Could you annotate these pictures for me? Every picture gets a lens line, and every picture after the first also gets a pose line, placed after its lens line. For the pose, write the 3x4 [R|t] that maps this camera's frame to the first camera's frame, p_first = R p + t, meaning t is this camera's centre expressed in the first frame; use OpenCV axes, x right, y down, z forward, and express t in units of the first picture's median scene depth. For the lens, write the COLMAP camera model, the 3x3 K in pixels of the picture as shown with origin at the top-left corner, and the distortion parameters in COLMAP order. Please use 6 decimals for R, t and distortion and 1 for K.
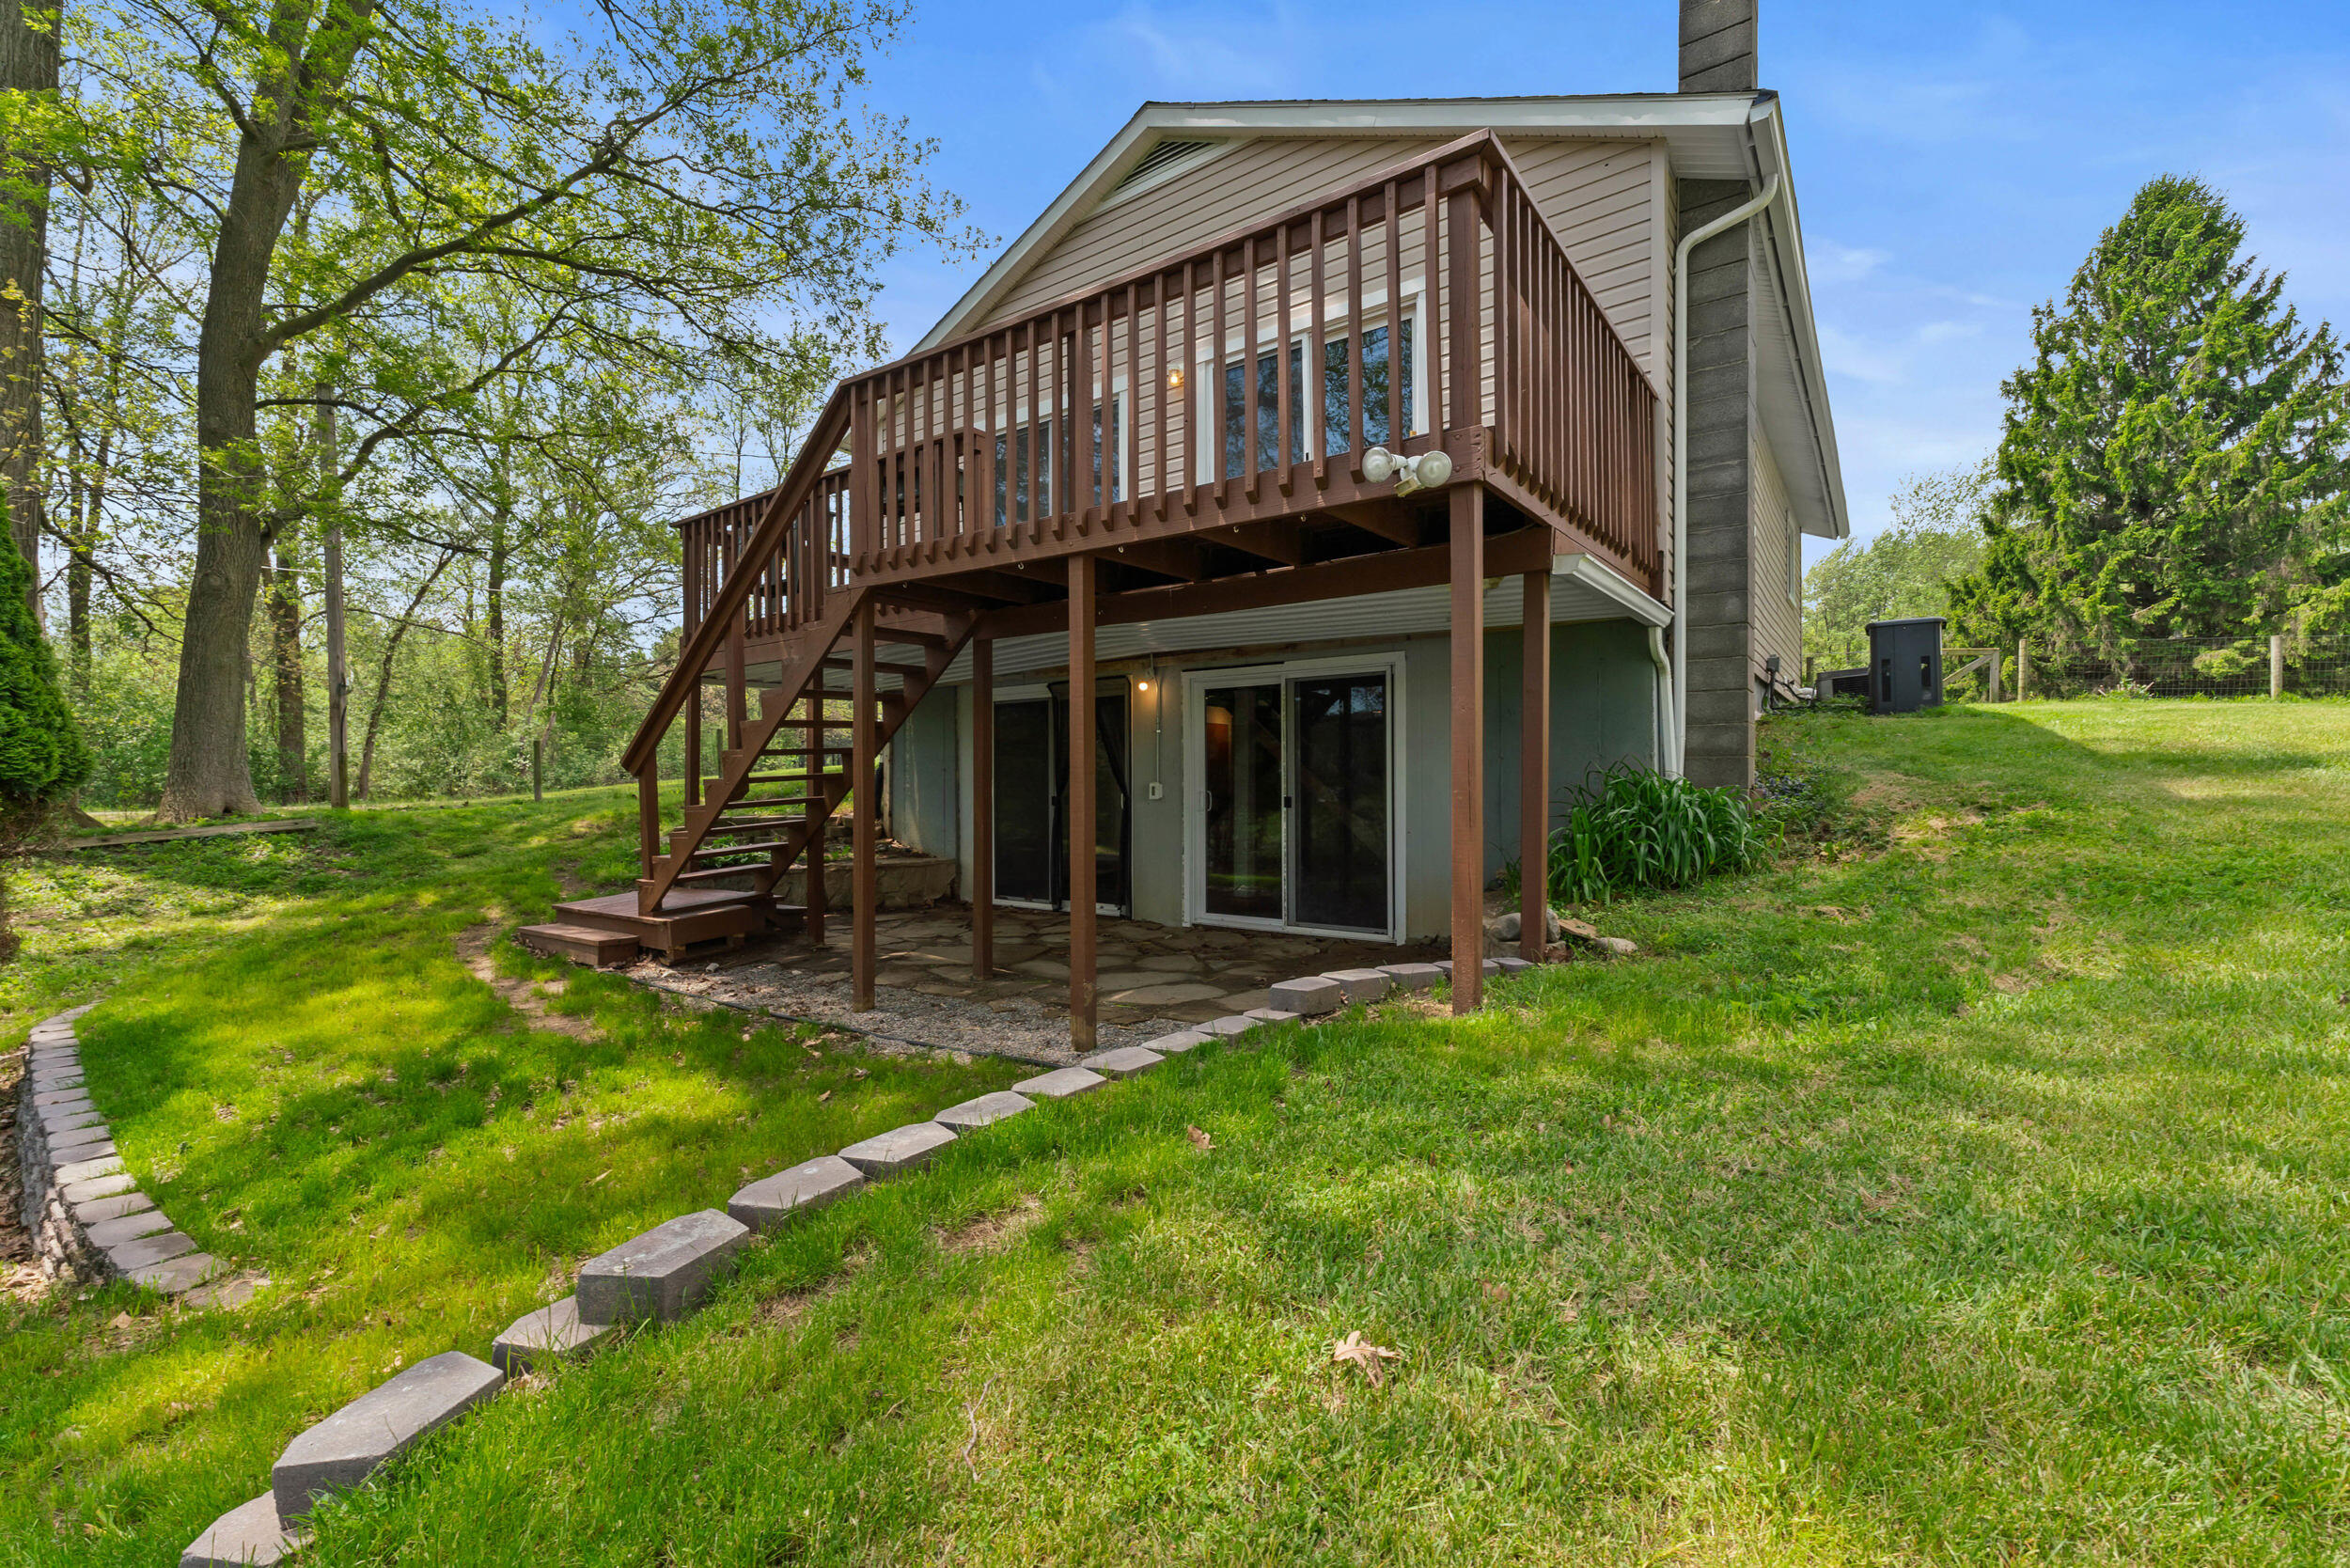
lens RADIAL K [[987.5, 0, 1153.6], [0, 987.5, 793.5], [0, 0, 1]] dist [0.013590, -0.004599]
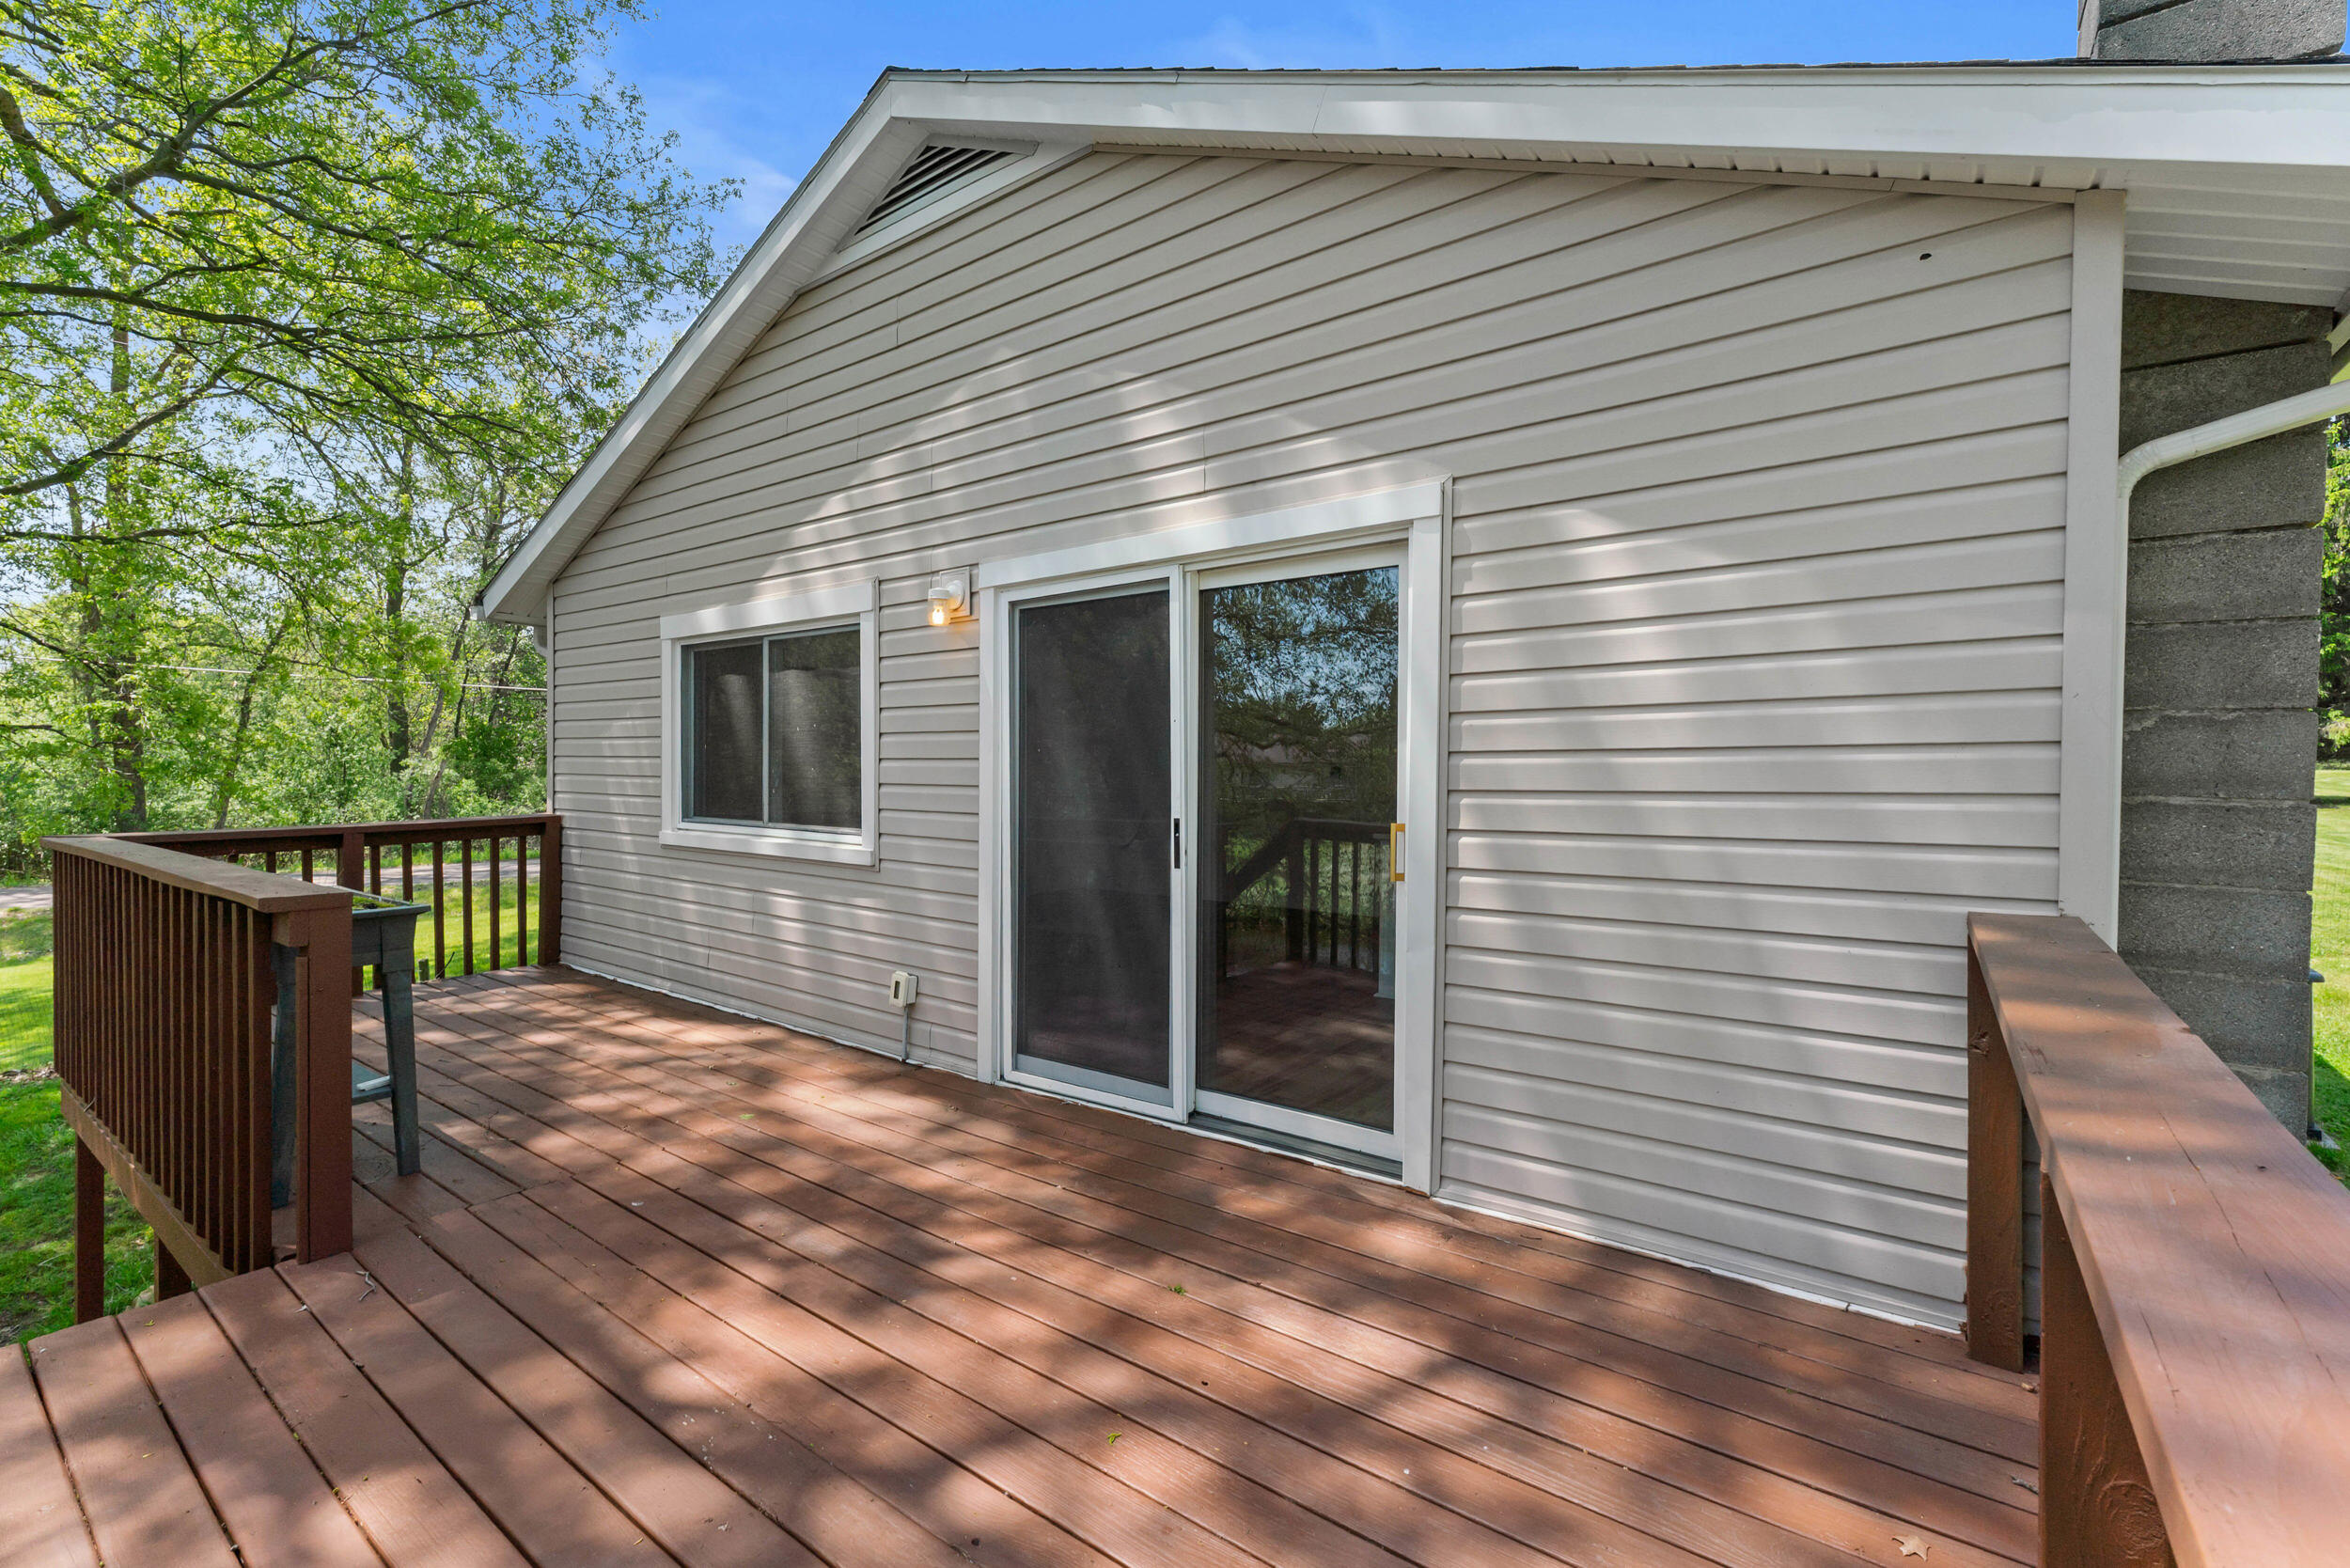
lens RADIAL K [[987.5, 0, 1153.6], [0, 987.5, 793.5], [0, 0, 1]] dist [0.013590, -0.004599]
pose [[0.999937, 0.010928, 0.002414, 0.129995], [-0.010975, 0.999737, 0.020161, -0.337063], [-0.002193, -0.020186, 0.999794, 0.484137]]
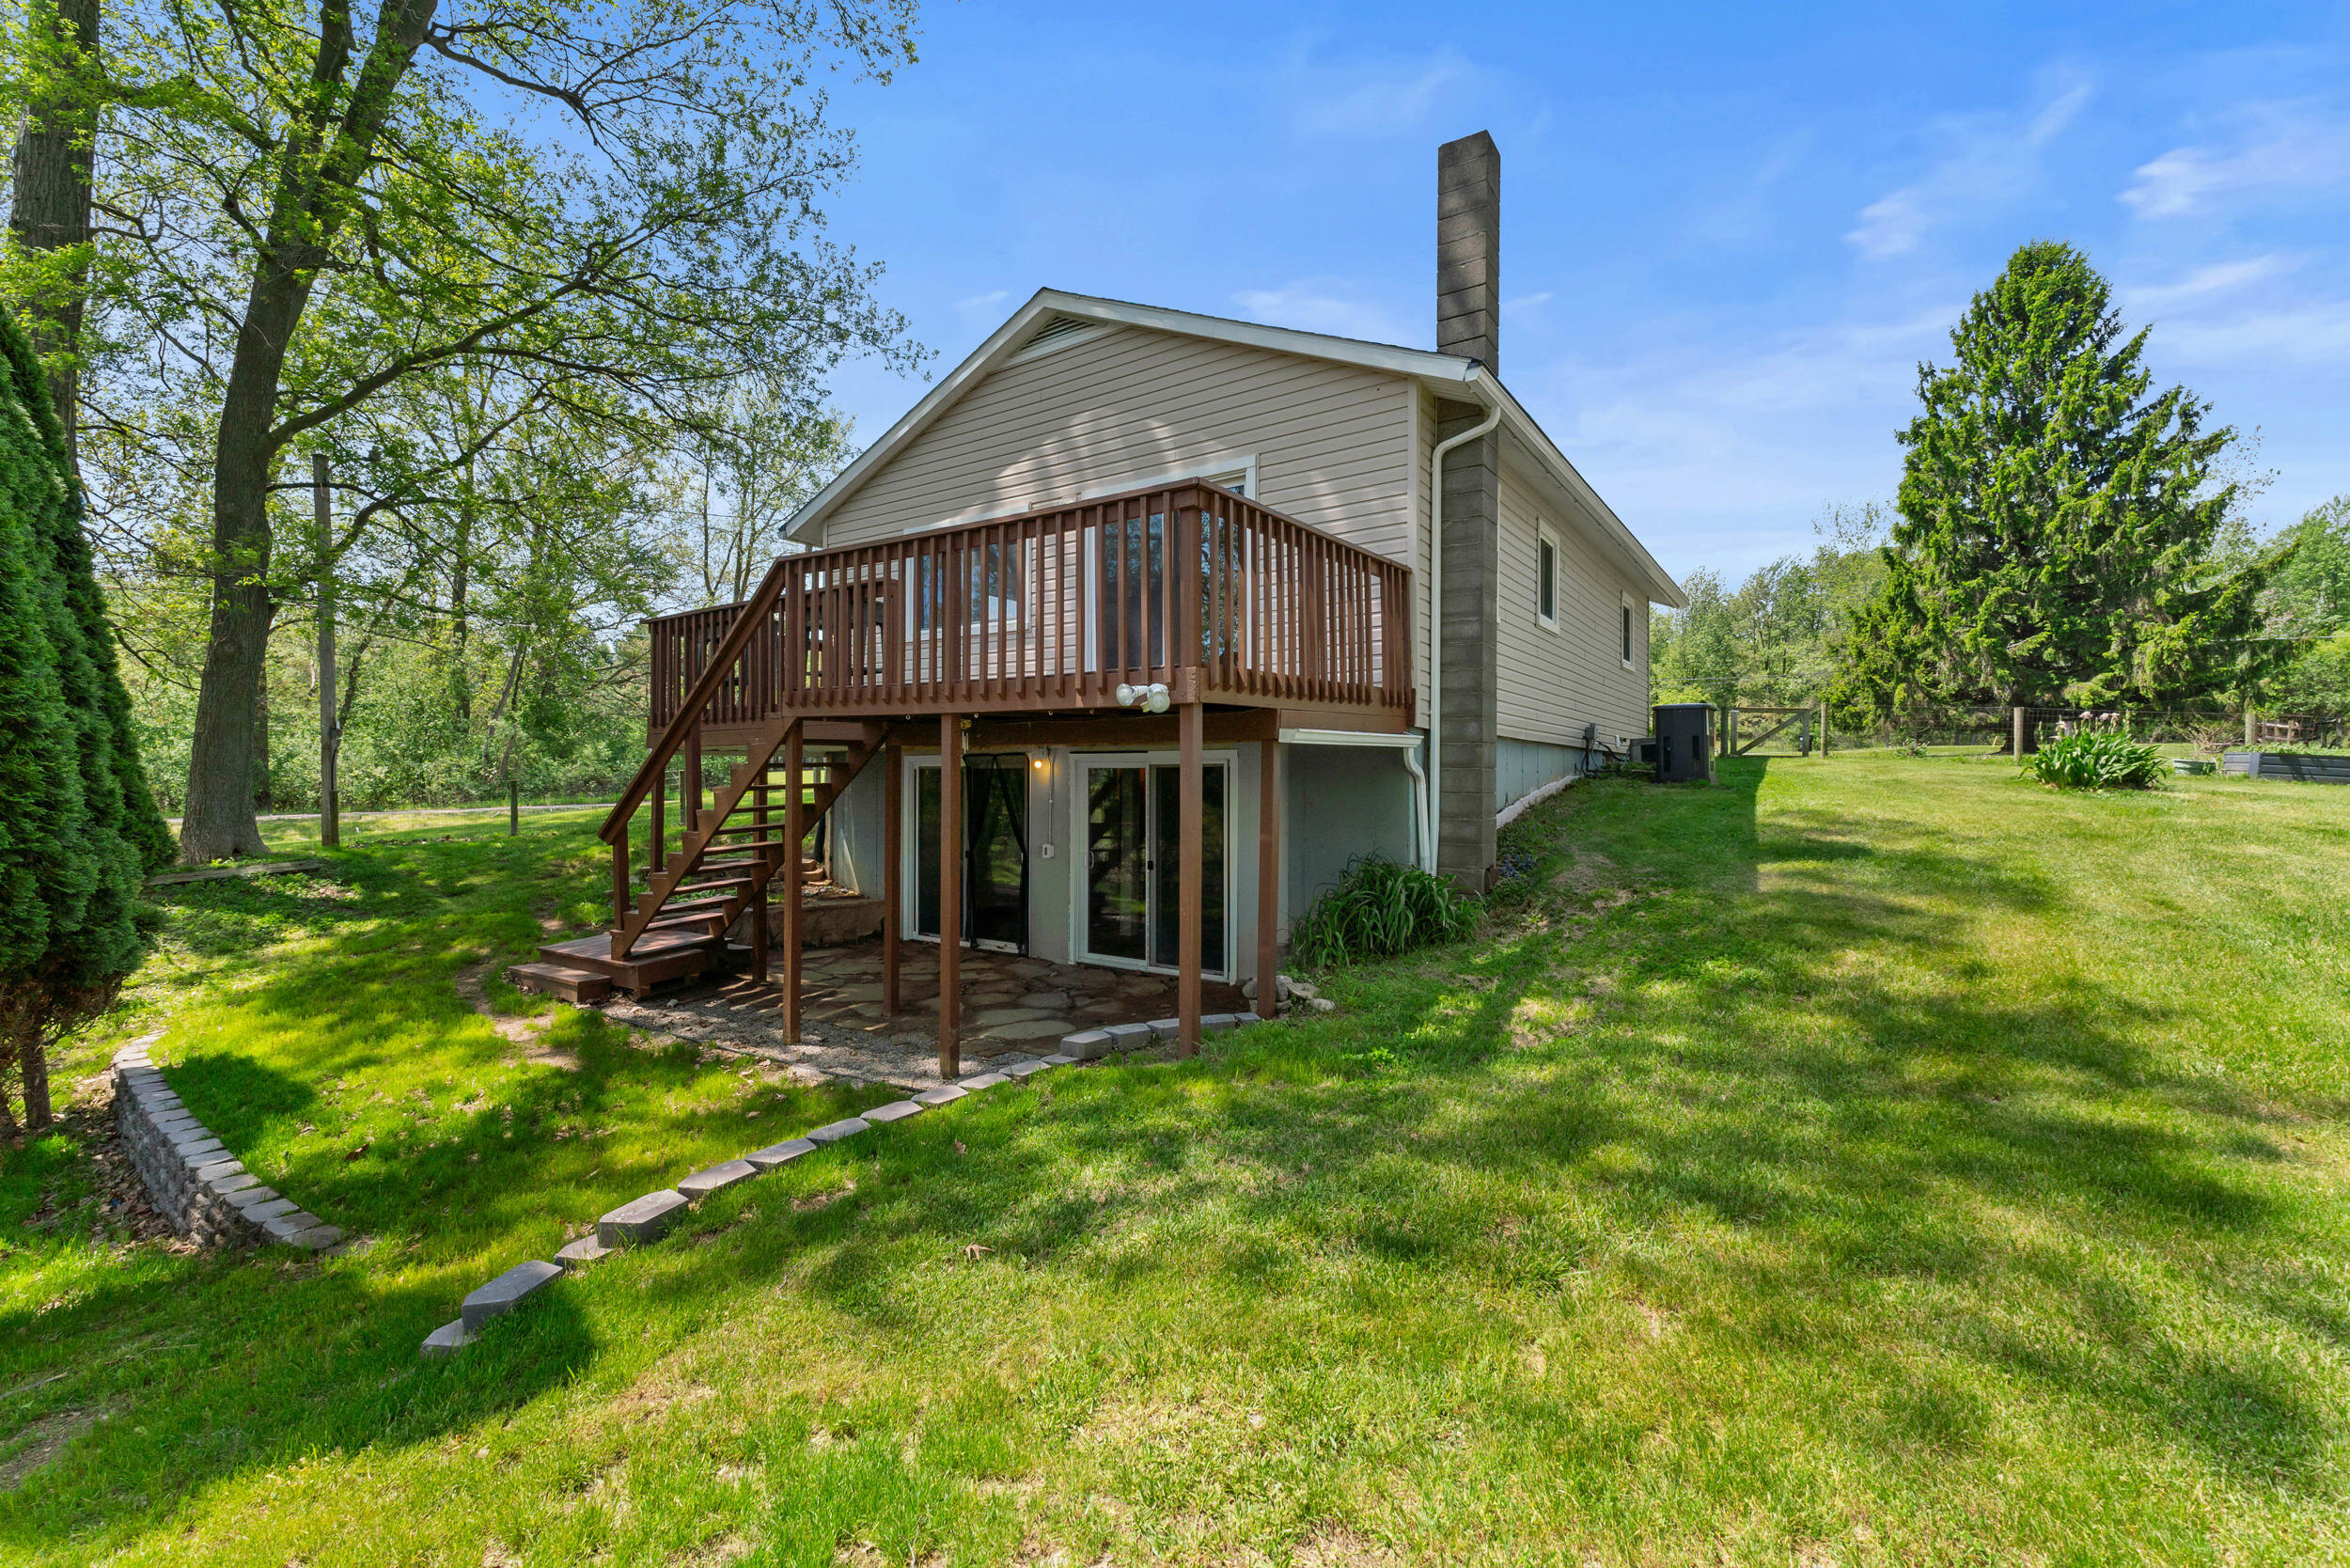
lens RADIAL K [[993.0, 0, 1161.1], [0, 993.0, 781.2], [0, 0, 1]] dist [0.008595, 0.000108]
pose [[0.999395, 0.007312, 0.033995, 0.100665], [-0.007136, 0.999961, -0.005285, -0.084248], [-0.034033, 0.005039, 0.999408, -0.222190]]
